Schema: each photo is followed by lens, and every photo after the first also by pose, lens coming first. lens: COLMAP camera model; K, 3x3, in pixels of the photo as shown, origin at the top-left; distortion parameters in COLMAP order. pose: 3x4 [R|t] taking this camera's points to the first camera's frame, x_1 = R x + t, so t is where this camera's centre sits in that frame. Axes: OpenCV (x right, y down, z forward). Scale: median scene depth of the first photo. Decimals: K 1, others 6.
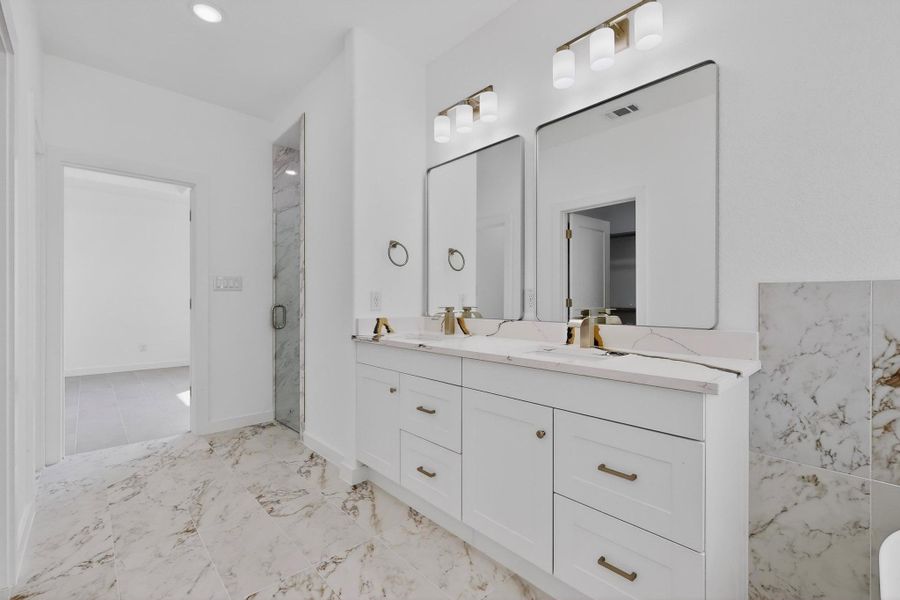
lens RADIAL K [[390.2, 0, 451.1], [0, 390.2, 302.1], [0, 0, 1]] dist [-0.000448, -0.000249]
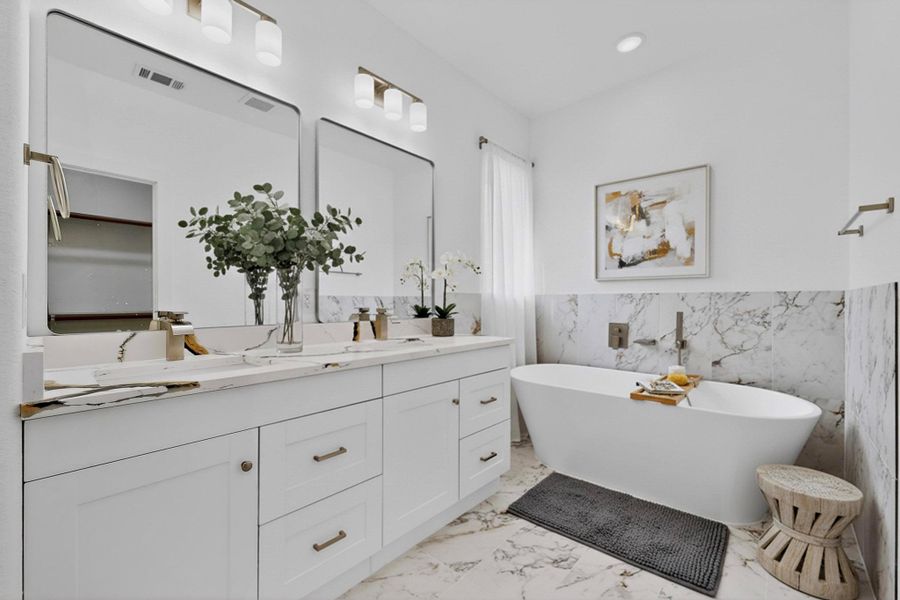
lens RADIAL K [[390.2, 0, 451.1], [0, 390.2, 302.1], [0, 0, 1]] dist [-0.000448, -0.000249]
pose [[-0.128600, 0.001822, 0.991695, -0.862416], [0.002264, 0.999996, -0.001544, -0.000368], [-0.991694, 0.002047, -0.128604, 0.936343]]
